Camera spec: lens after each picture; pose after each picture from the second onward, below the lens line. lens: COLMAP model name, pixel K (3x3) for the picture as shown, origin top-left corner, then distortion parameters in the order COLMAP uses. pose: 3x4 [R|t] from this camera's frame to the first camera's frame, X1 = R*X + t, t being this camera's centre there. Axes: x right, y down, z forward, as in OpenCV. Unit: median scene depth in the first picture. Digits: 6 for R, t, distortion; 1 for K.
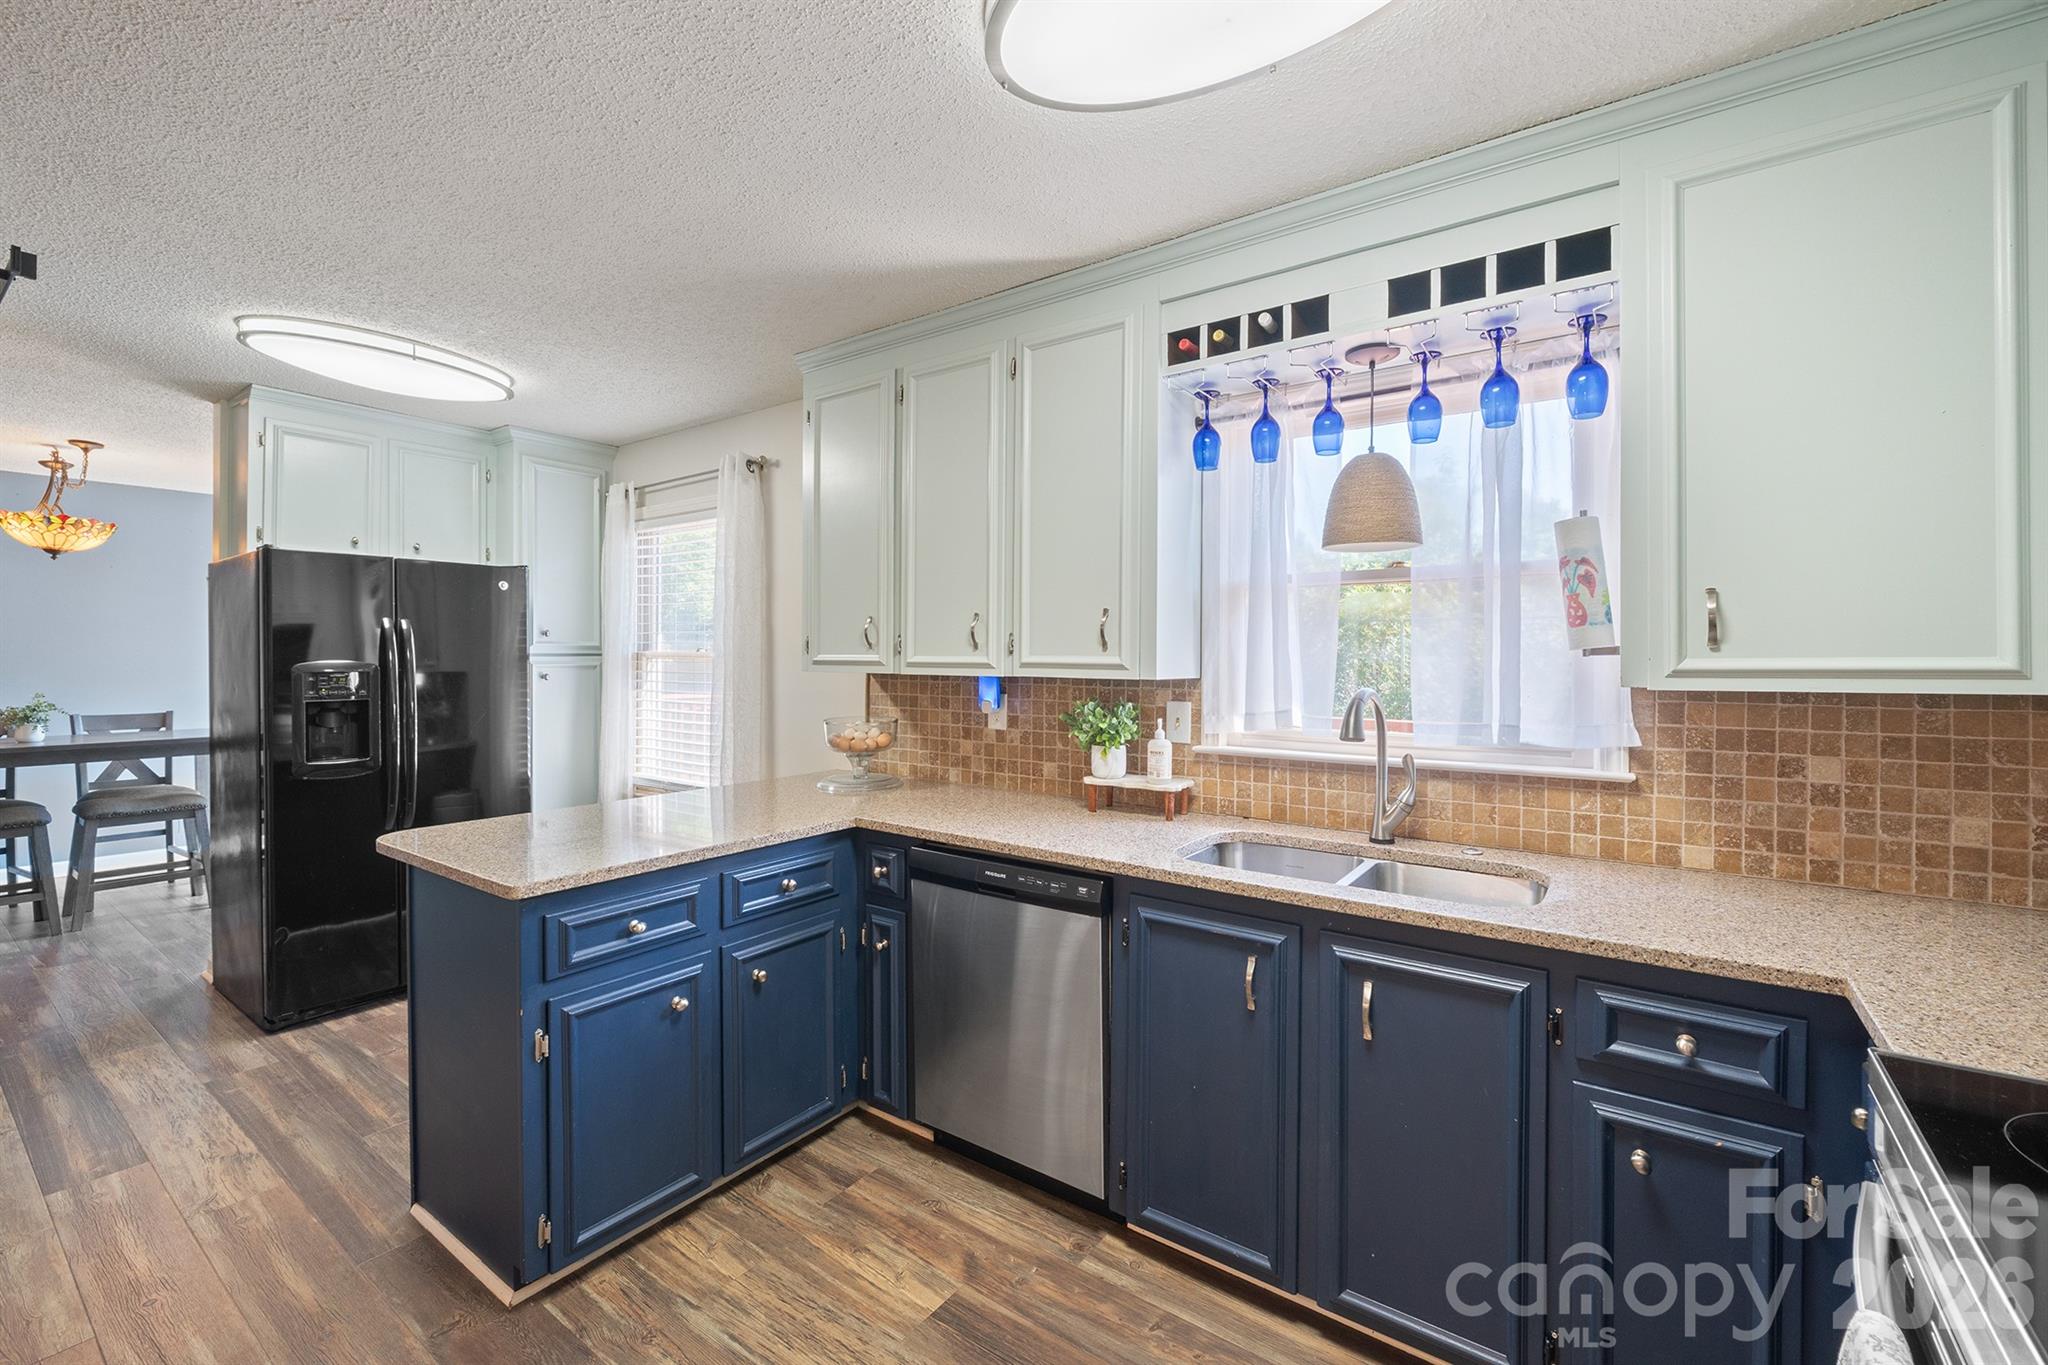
lens RADIAL K [[860.7, 0, 1032.3], [0, 860.7, 659.7], [0, 0, 1]] dist [-0.011826, 0.000311]
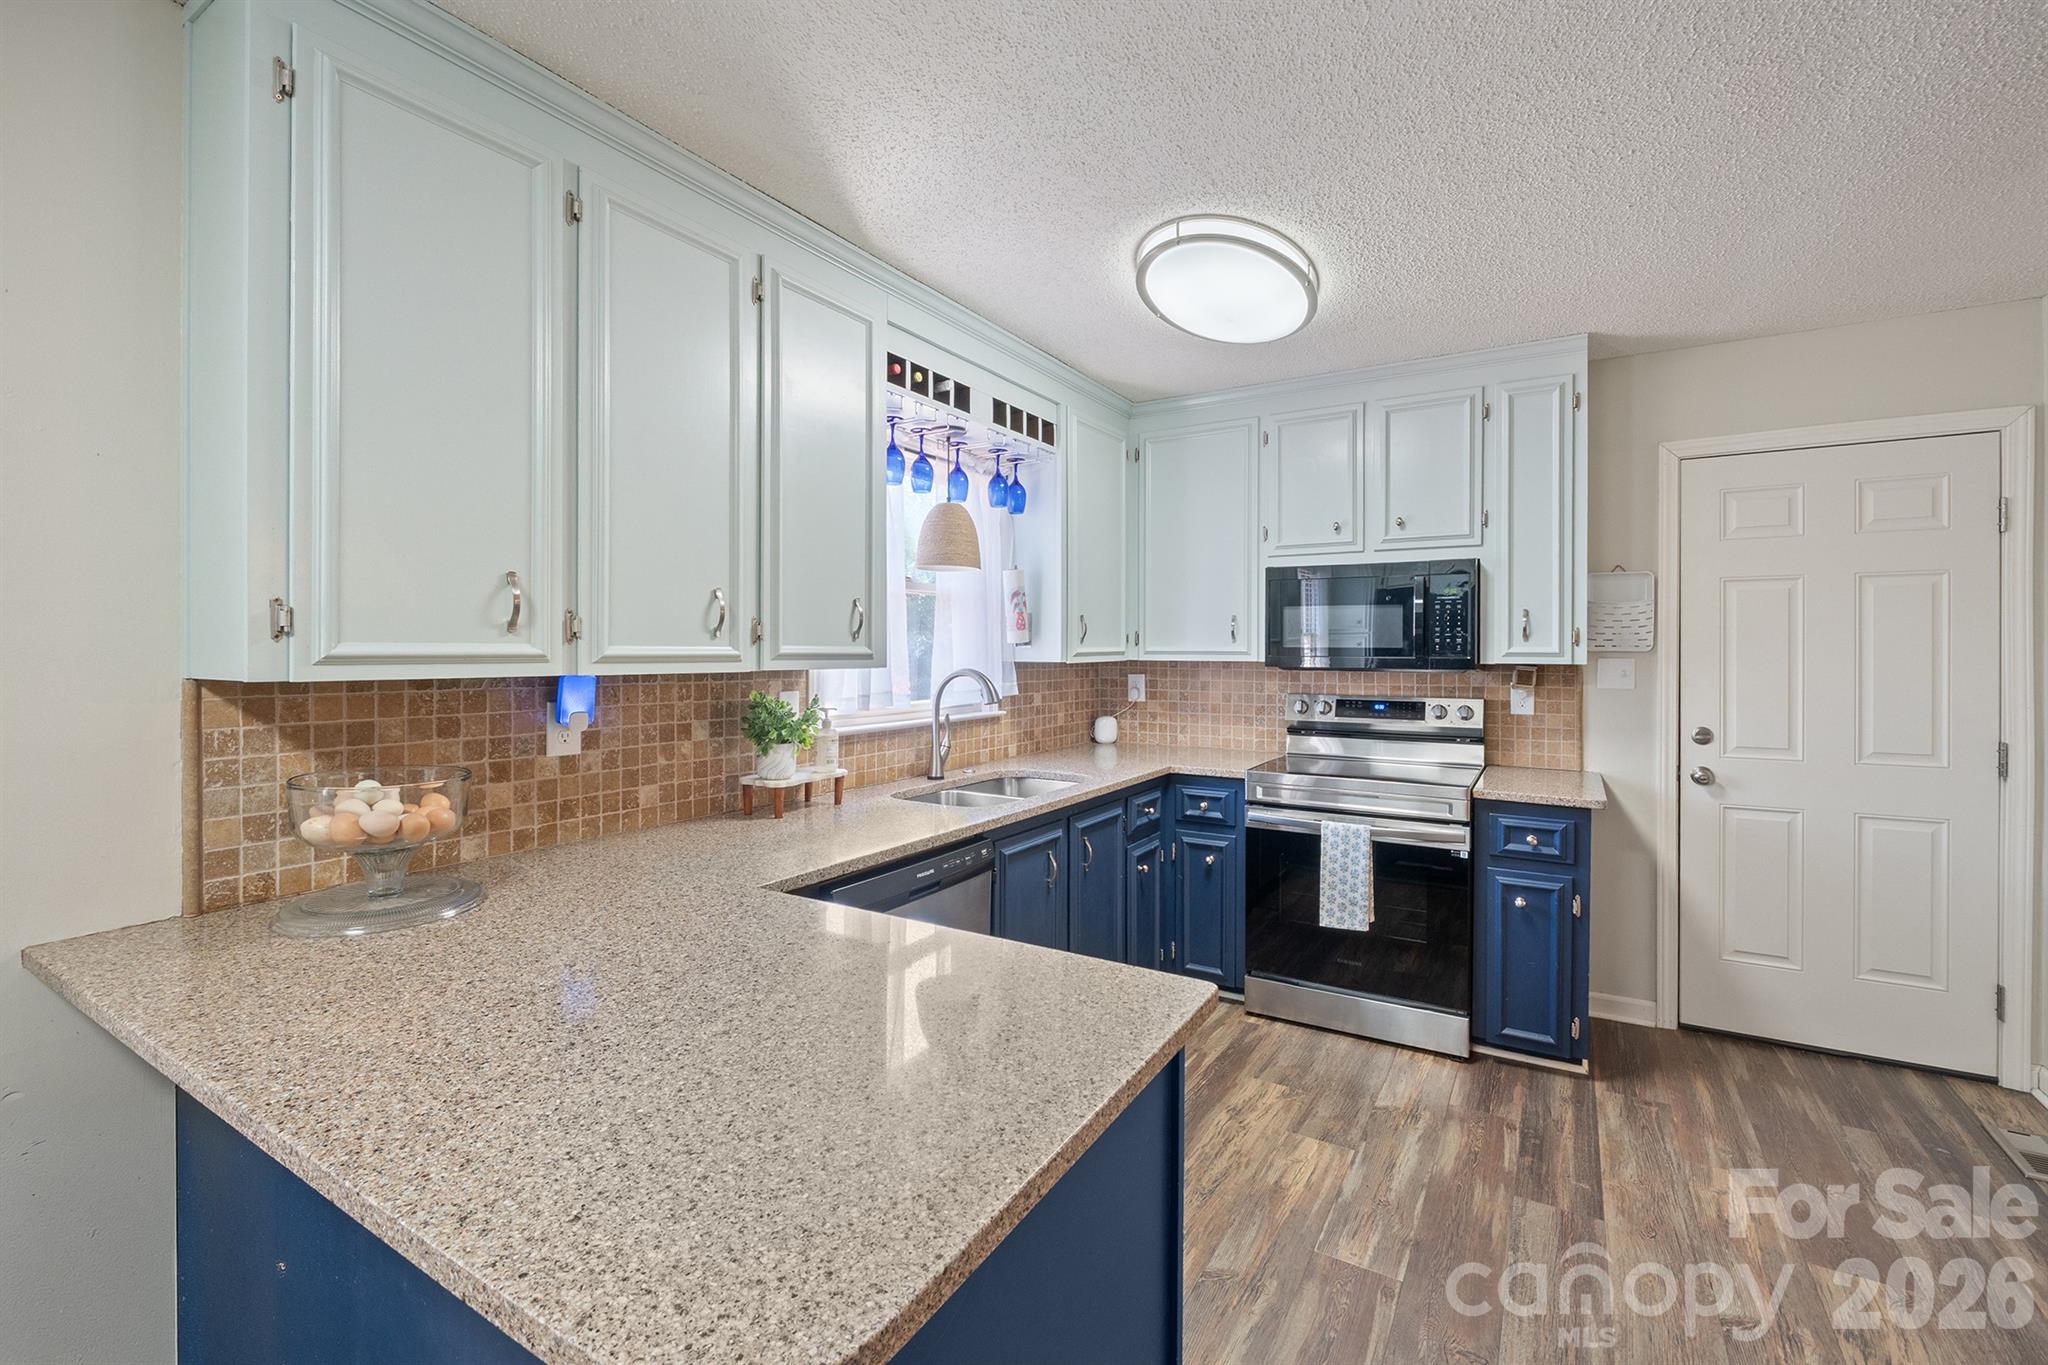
lens RADIAL K [[852.1, 0, 1065.0], [0, 852.1, 651.3], [0, 0, 1]] dist [-0.009845, 0.000301]
pose [[-0.089515, -0.005426, 0.995971, -0.770009], [0.004359, 0.999973, 0.005839, -0.001971], [-0.995976, 0.004865, -0.089489, 0.709083]]
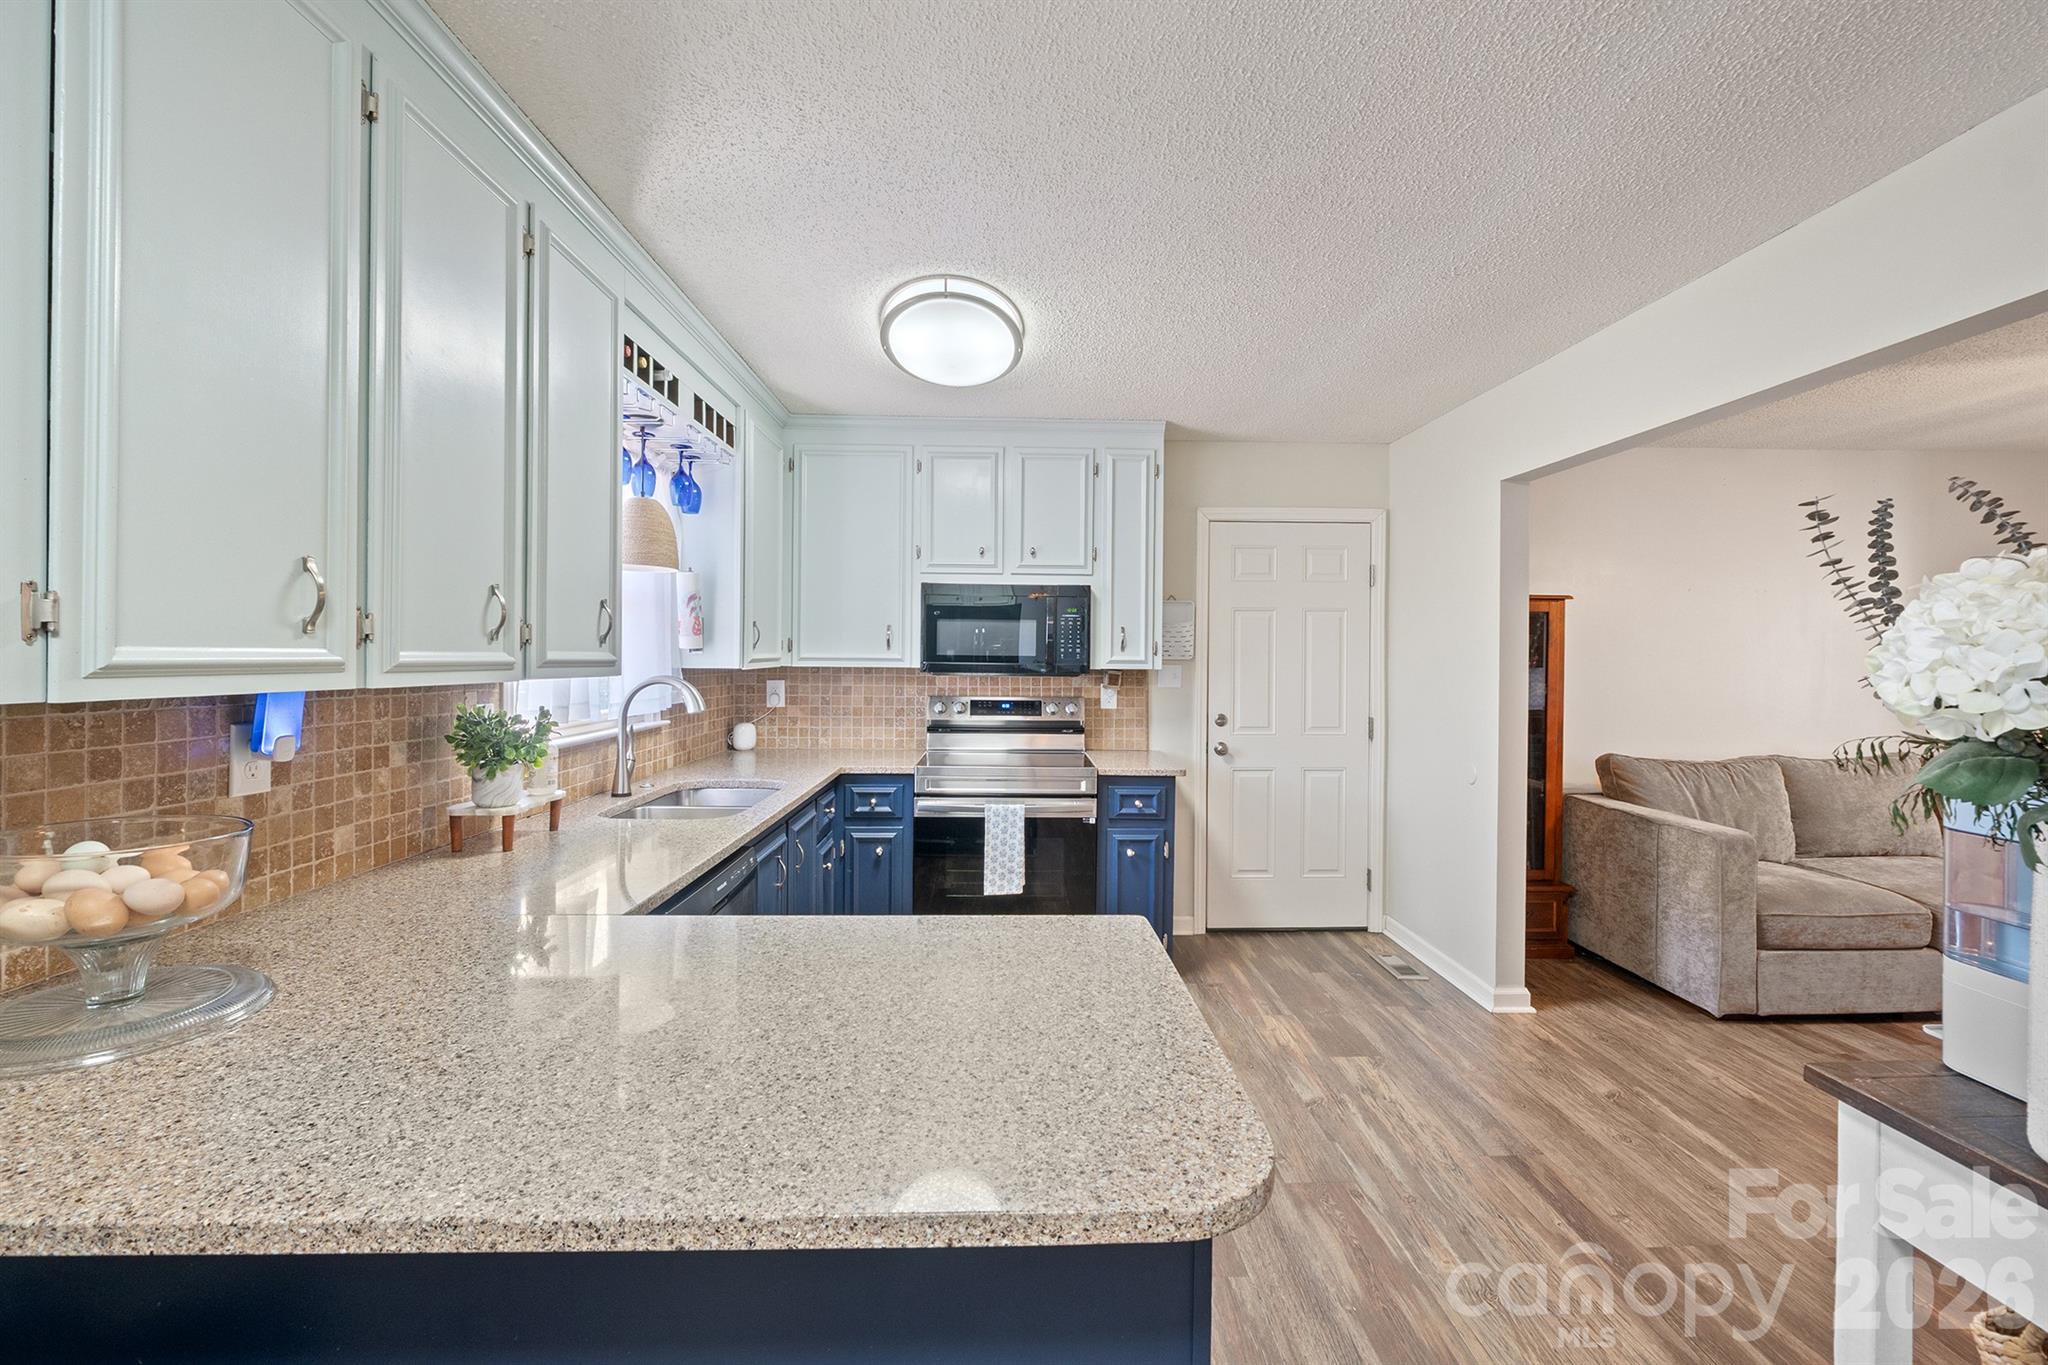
lens RADIAL K [[831.0, 0, 1038.2], [0, 831.0, 658.3], [0, 0, 1]] dist [-0.010624, 0.000103]
pose [[-0.608051, -0.009176, 0.793845, -0.742626], [-0.004549, 0.999957, 0.008074, -0.005226], [-0.793885, 0.001298, -0.608067, 0.977450]]
